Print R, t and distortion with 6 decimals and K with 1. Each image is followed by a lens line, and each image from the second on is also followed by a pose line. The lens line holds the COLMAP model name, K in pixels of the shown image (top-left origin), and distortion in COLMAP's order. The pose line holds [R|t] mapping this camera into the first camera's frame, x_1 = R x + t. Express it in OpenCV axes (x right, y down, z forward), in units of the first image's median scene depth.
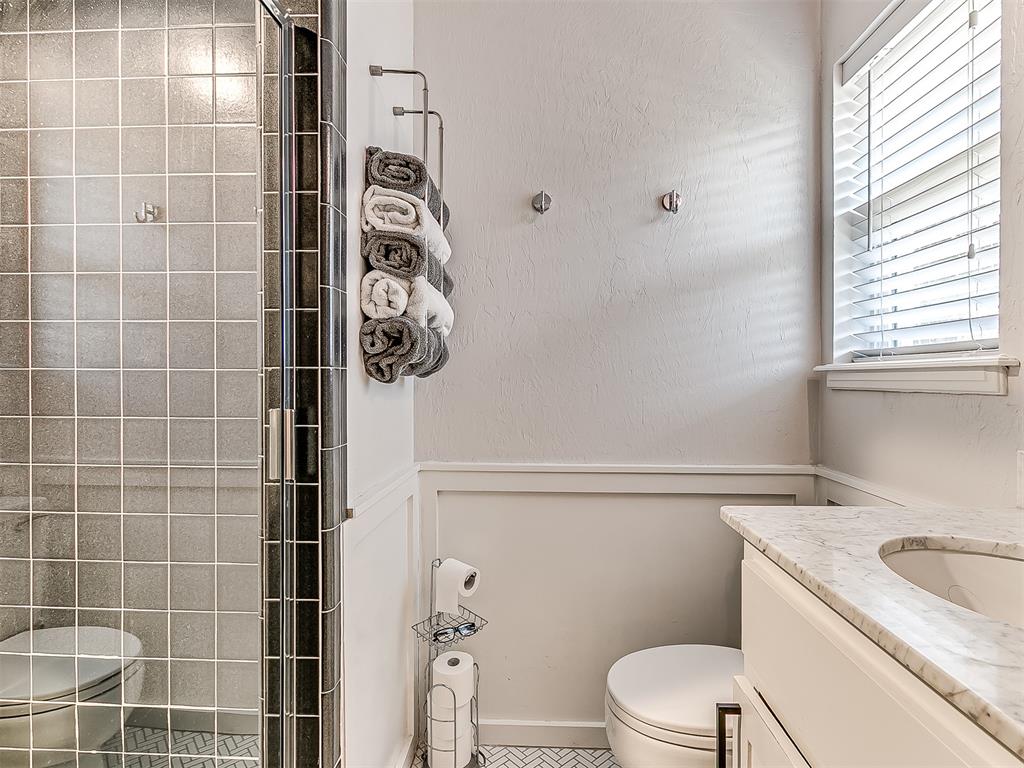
lens RADIAL K [[686.9, 0, 508.2], [0, 686.9, 381.5], [0, 0, 1]] dist [0.010214, -0.010653]
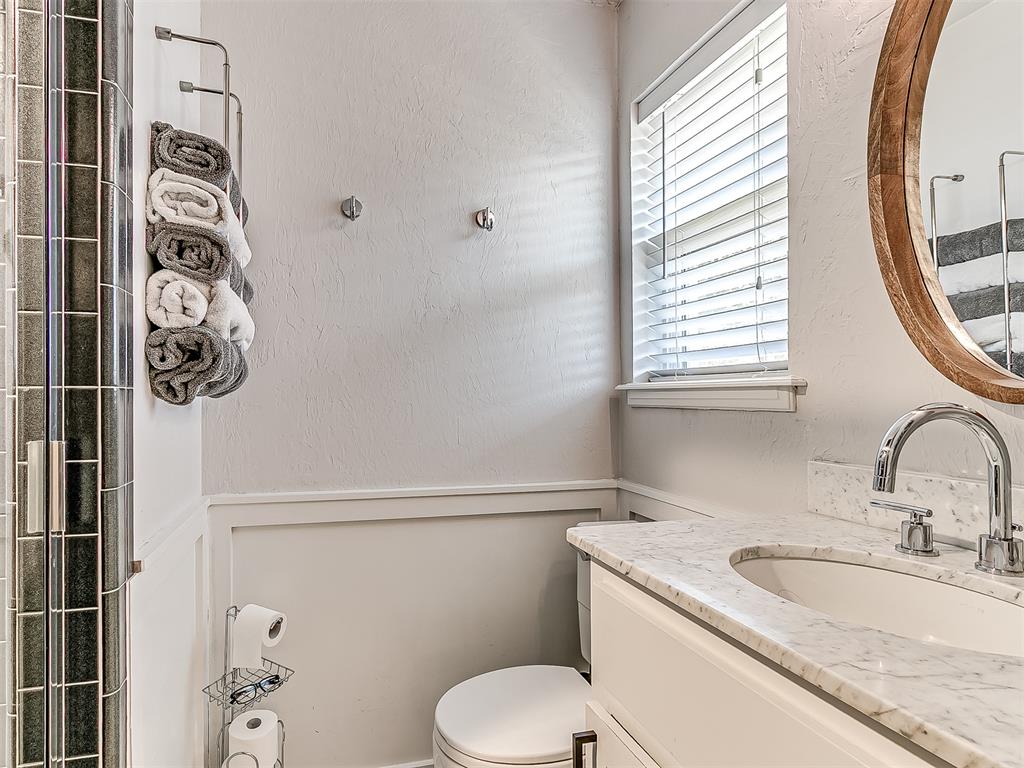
lens RADIAL K [[686.9, 0, 510.7], [0, 686.9, 389.8], [0, 0, 1]] dist [0.010214, -0.010653]
pose [[0.945694, -0.001076, 0.325057, -0.067672], [0.005507, 0.999904, -0.012714, -0.003432], [-0.325012, 0.013814, 0.945609, 0.075578]]
